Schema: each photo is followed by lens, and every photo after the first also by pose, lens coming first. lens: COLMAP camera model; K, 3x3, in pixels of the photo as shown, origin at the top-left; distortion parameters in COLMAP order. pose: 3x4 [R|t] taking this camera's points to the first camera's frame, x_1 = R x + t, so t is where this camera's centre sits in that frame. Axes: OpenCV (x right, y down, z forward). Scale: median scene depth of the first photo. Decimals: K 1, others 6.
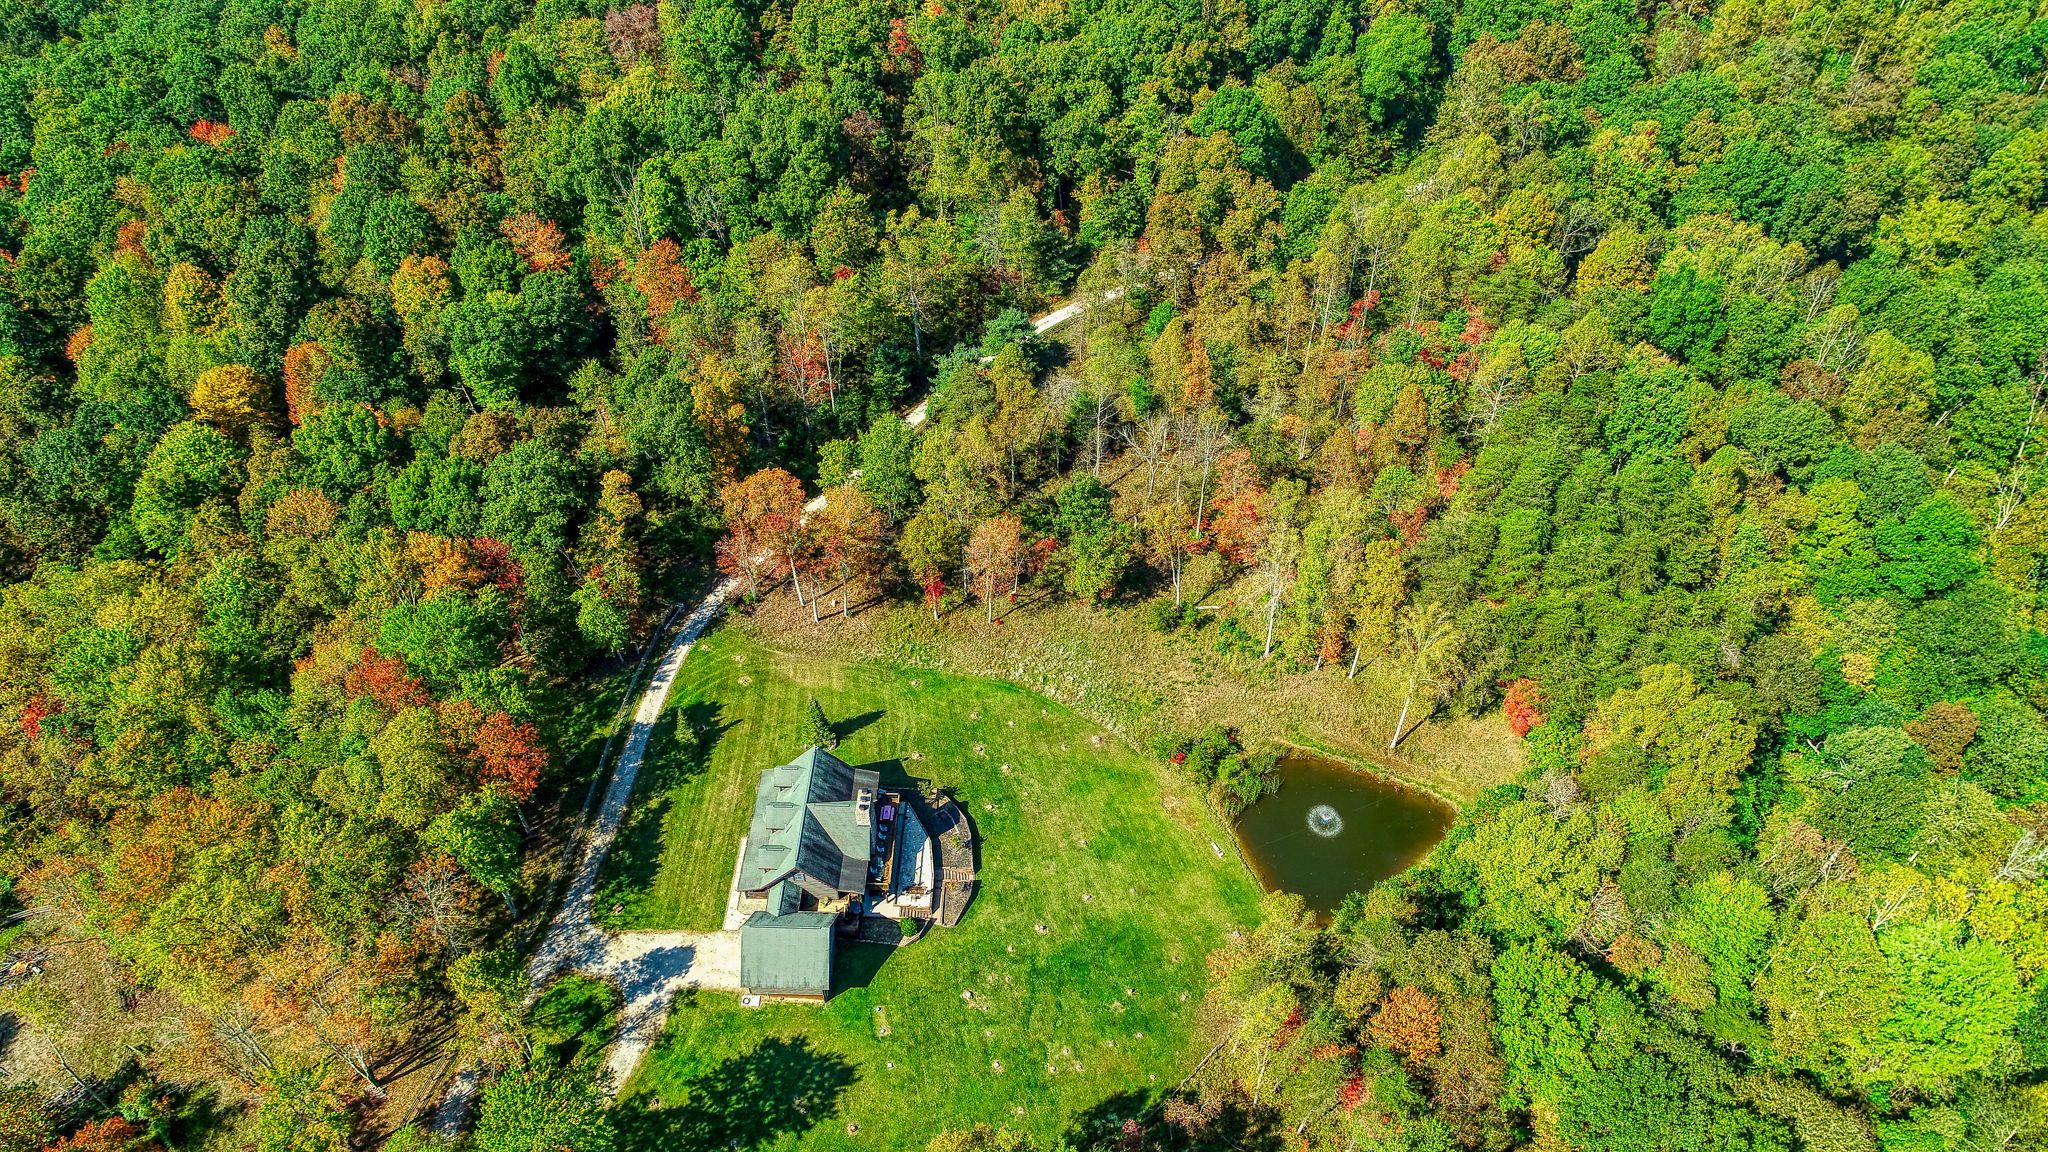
lens RADIAL K [[1415.4, 0, 1020.4], [0, 1415.4, 579.7], [0, 0, 1]] dist [-0.008470, 0.000761]
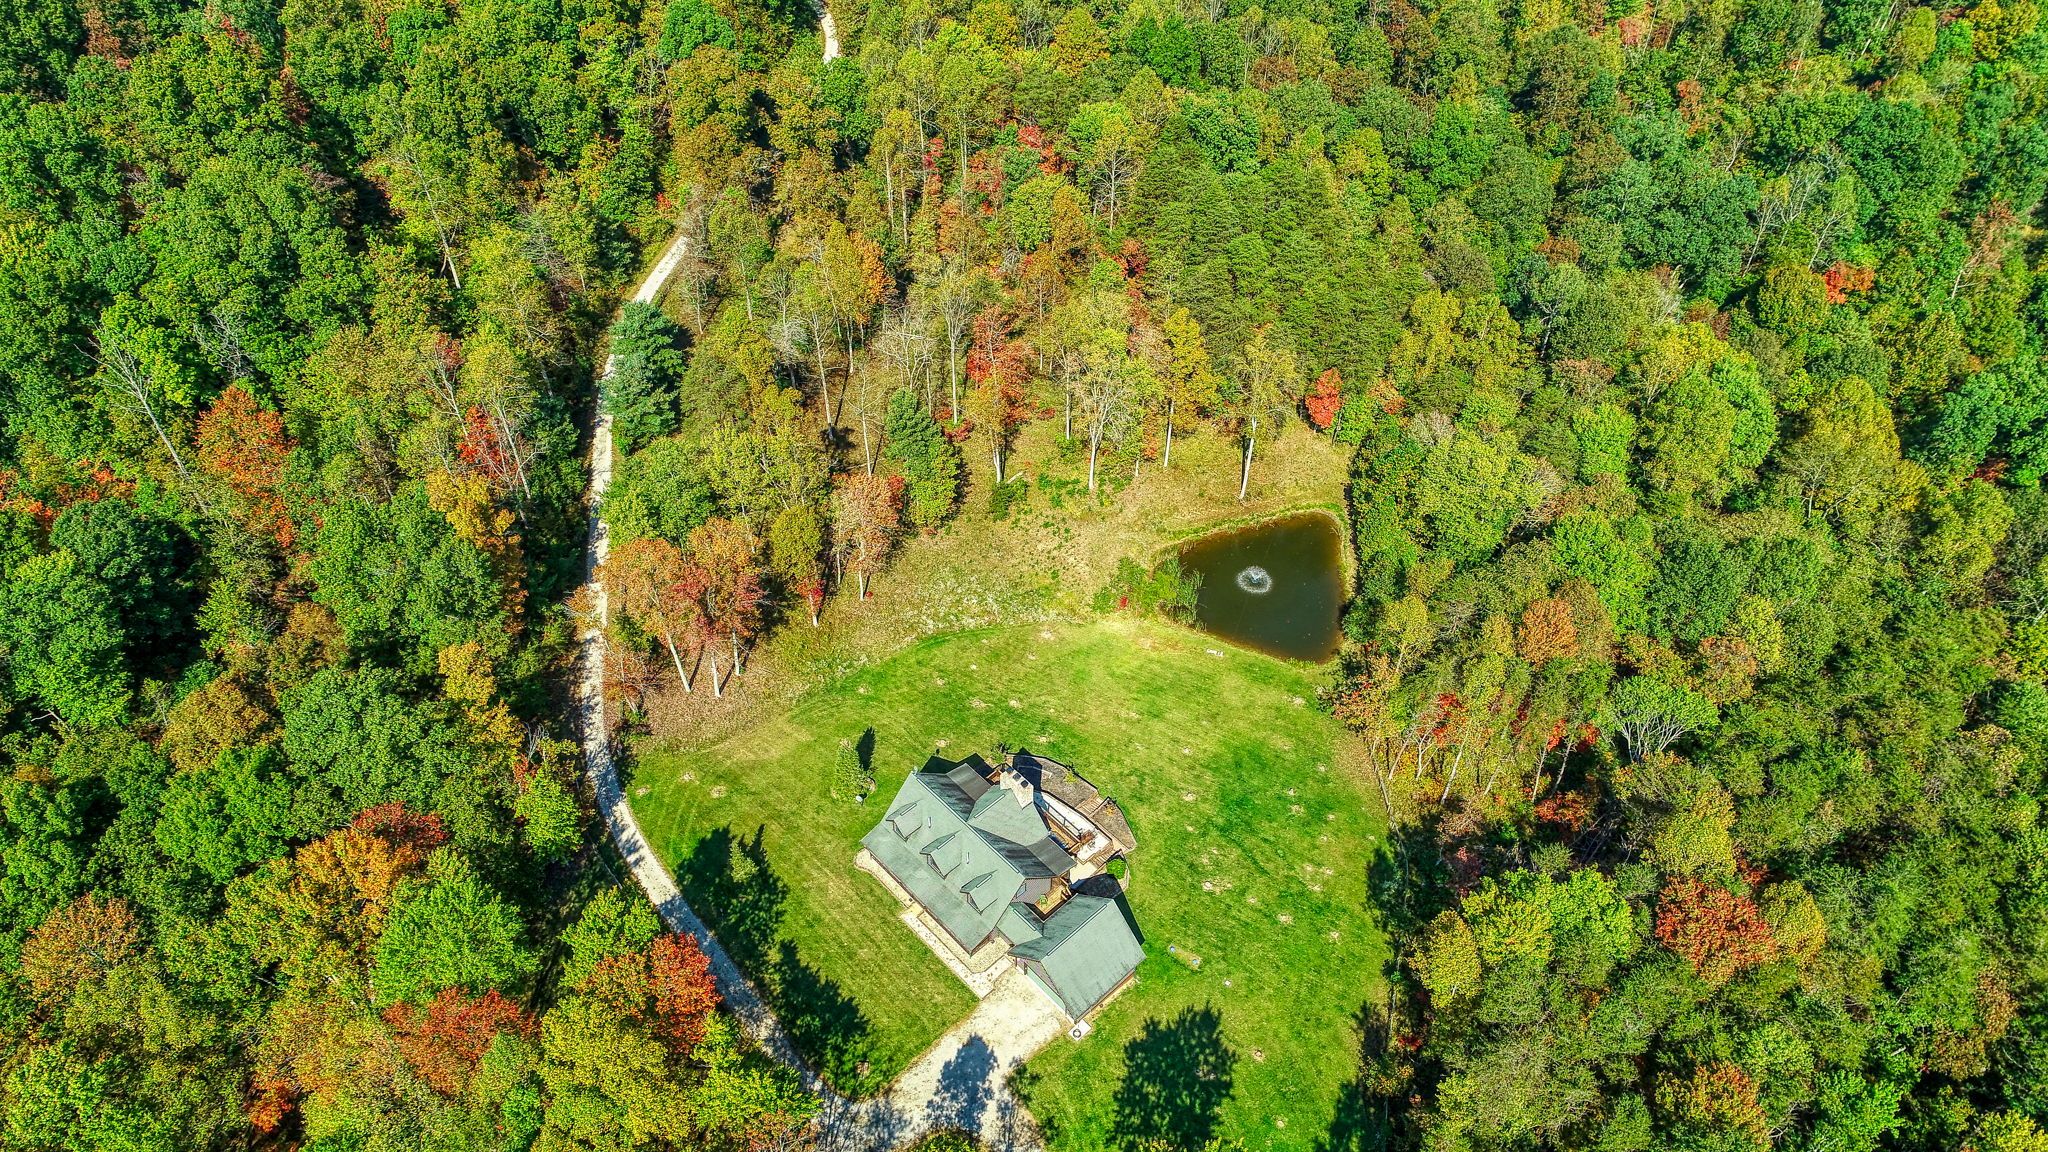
lens RADIAL K [[1415.4, 0, 1021.3], [0, 1415.4, 570.8], [0, 0, 1]] dist [-0.008470, 0.000761]
pose [[0.705329, -0.493201, 0.509179, -0.492313], [0.490455, 0.858140, 0.151819, -0.088369], [-0.511825, 0.142647, 0.847164, 0.231676]]
